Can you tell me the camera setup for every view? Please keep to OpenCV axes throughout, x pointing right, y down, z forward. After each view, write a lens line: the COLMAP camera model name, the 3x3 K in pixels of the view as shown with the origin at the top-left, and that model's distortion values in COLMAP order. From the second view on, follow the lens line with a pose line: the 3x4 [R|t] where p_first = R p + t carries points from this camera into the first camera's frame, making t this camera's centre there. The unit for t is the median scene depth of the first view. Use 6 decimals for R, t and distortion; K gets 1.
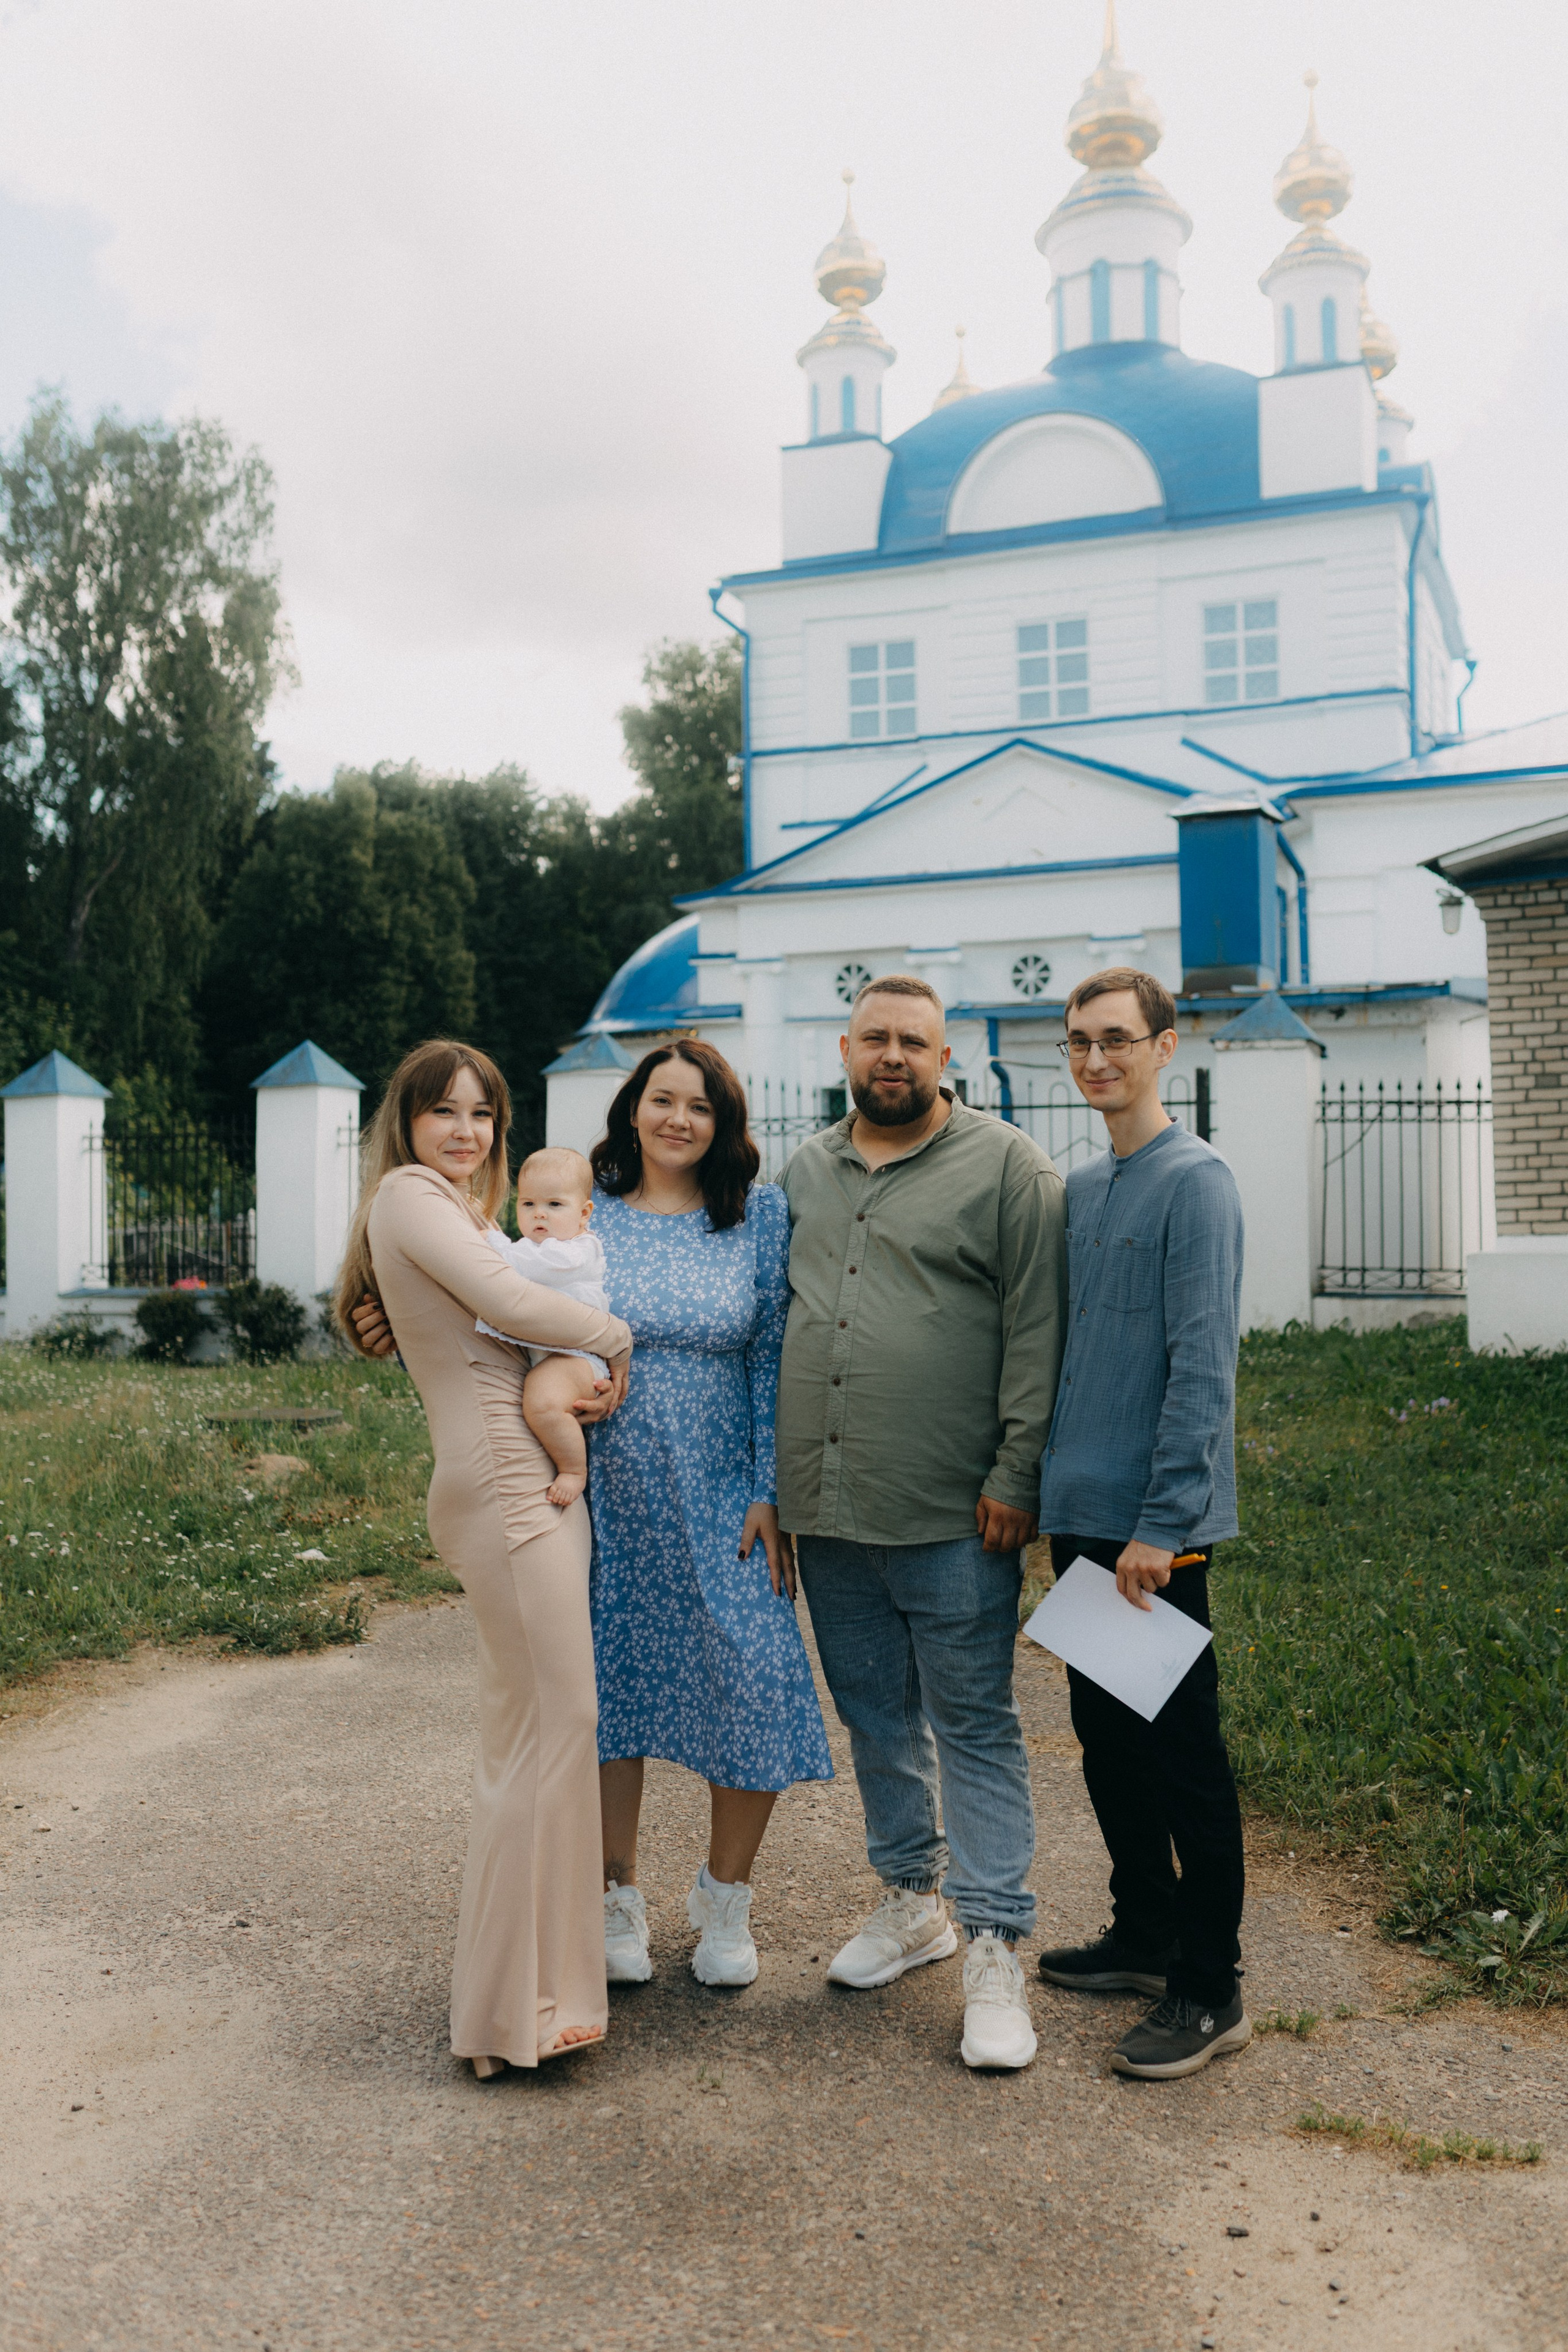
lens RADIAL K [[2435.6, 0, 743.8], [0, 2435.6, 1145.0], [0, 0, 1]] dist [0.017795, 0.012423]
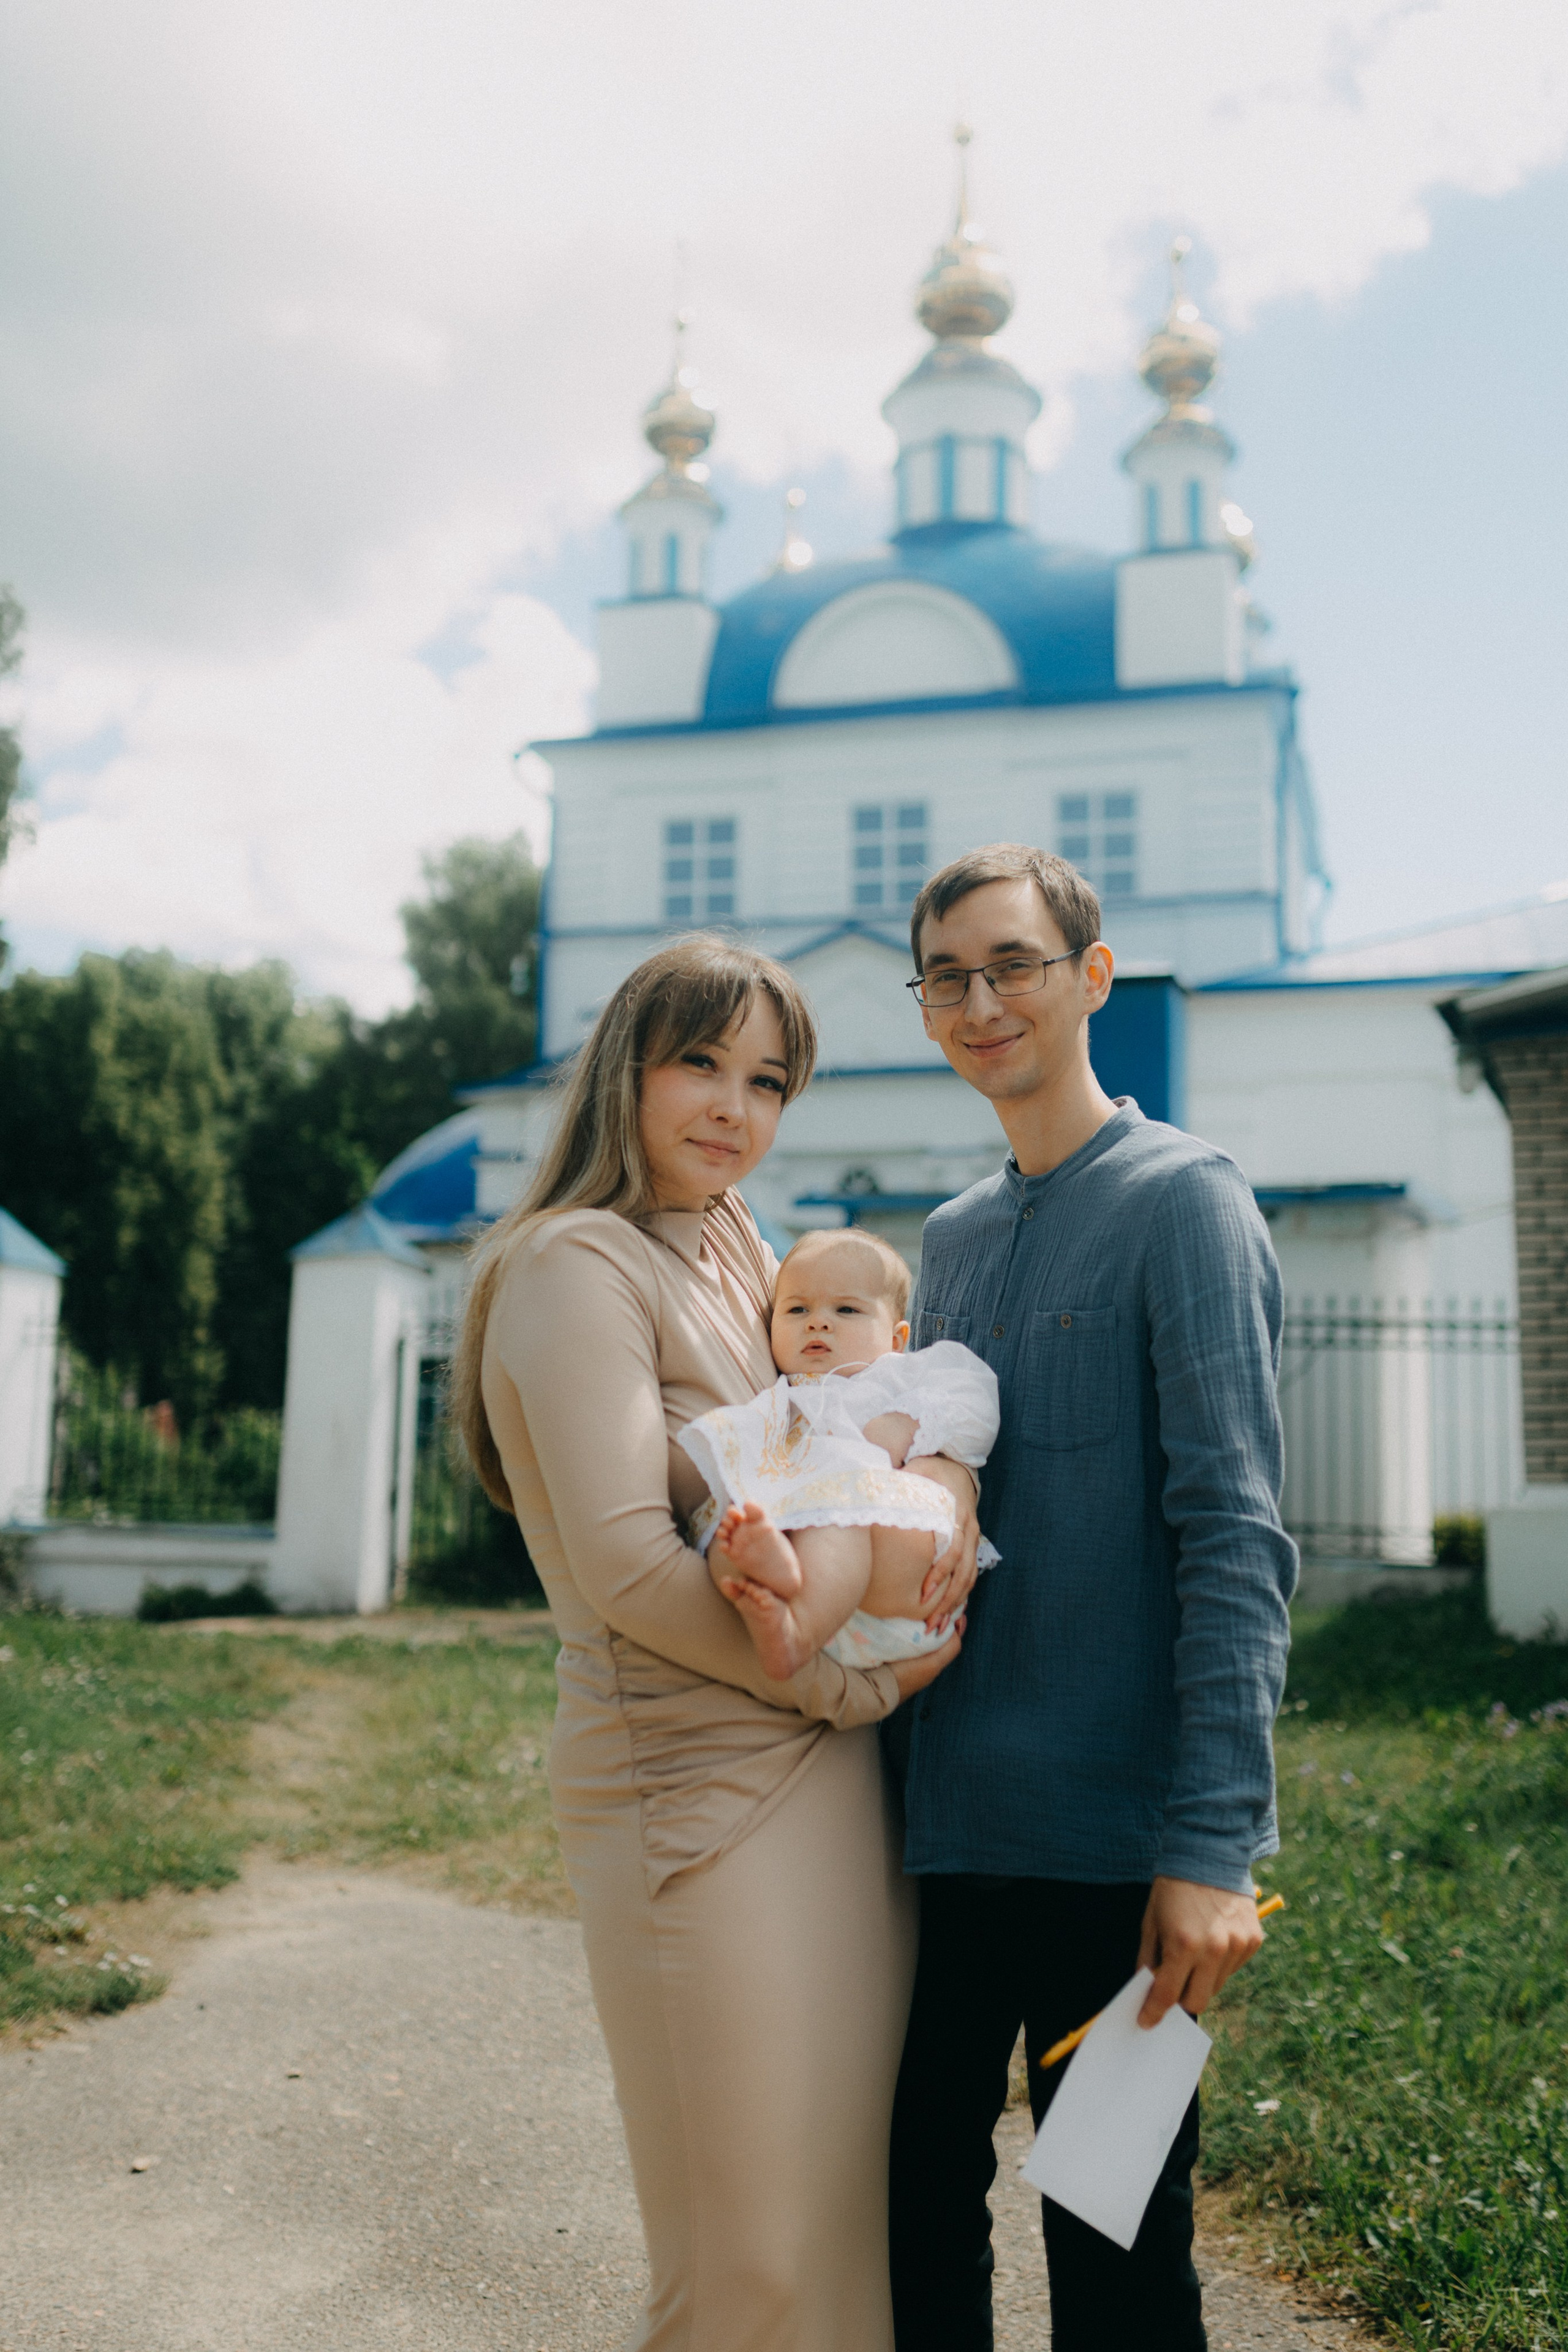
lens RADIAL K [[2482.0, 0, 784.0], [0, 2482.0, 1176.0], [0, 0, 1]] dist [-0.011914, -0.003013]
pose [[0.993103, 0.042421, 0.109298, -0.007079], [-0.032219, 0.995101, -0.093468, 0.009460], [-0.112728, 0.089302, 0.989605, 0.107994]]
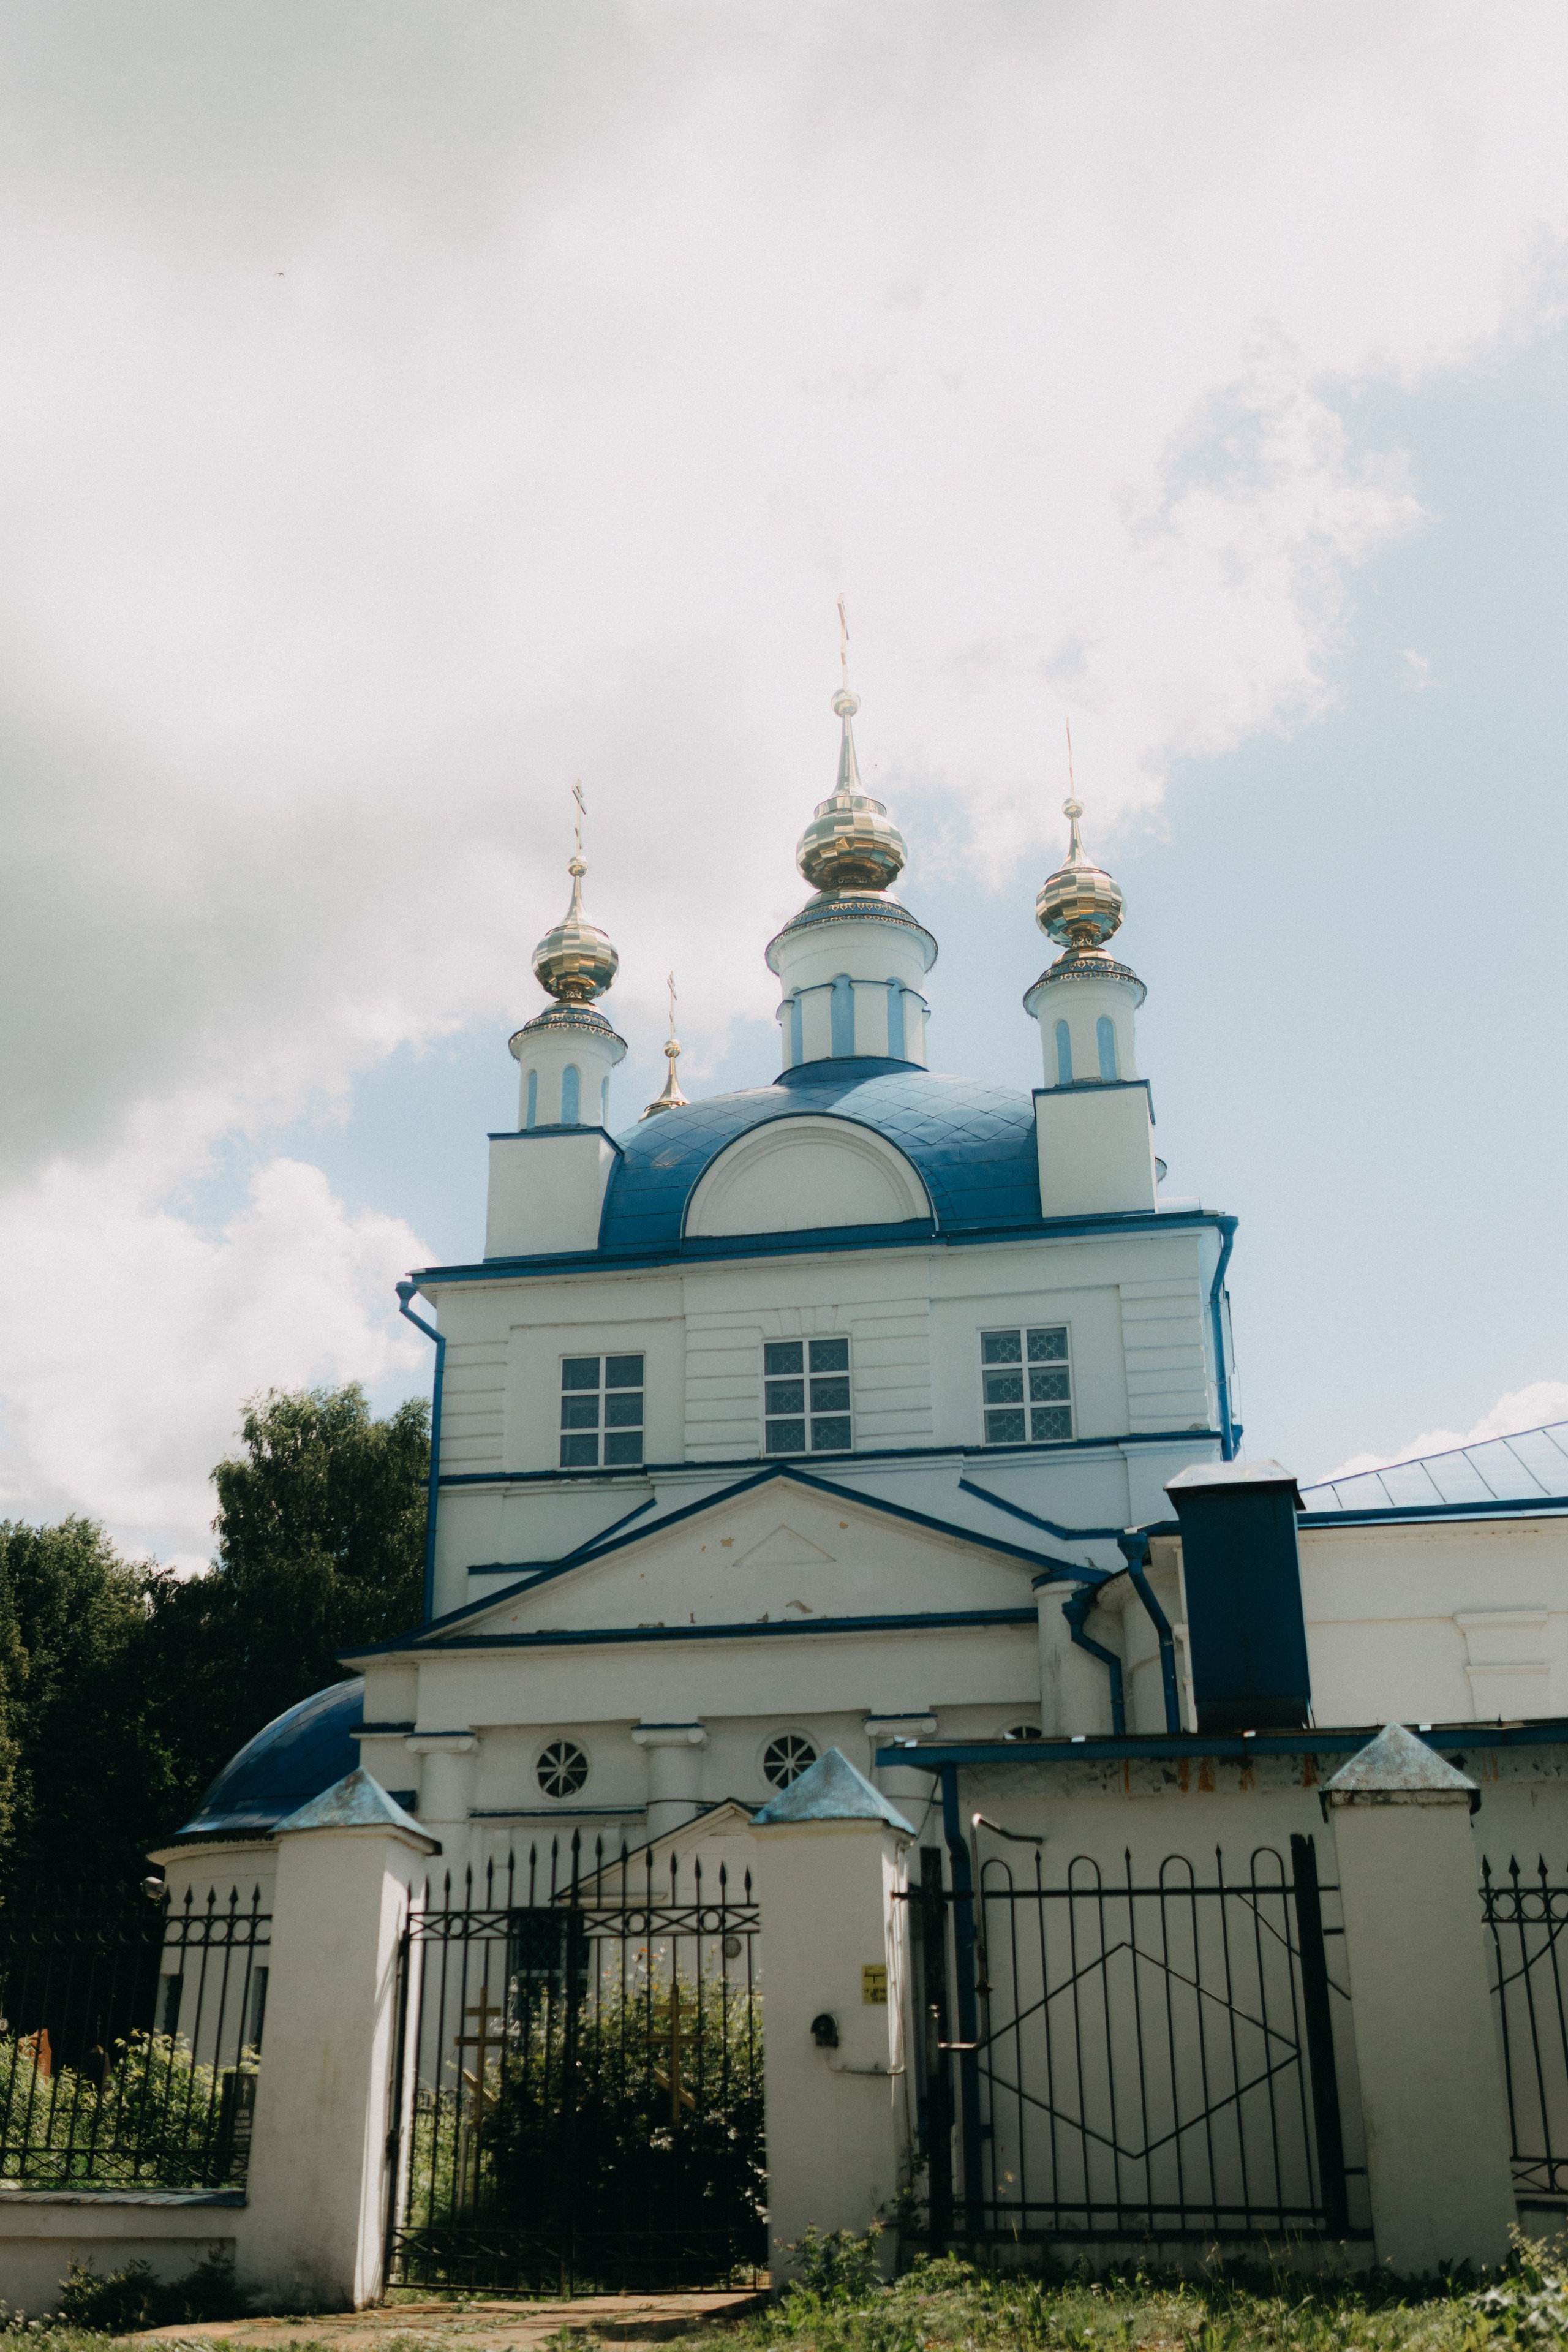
lens RADIAL K [[2435.6, 0, 743.8], [0, 2435.6, 1145.0], [0, 0, 1]] dist [0.017795, 0.012423]
pose [[0.979649, 0.079121, 0.184467, -0.058693], [-0.012078, 0.940602, -0.339297, 0.011320], [-0.200356, 0.330164, 0.922415, 0.192755]]
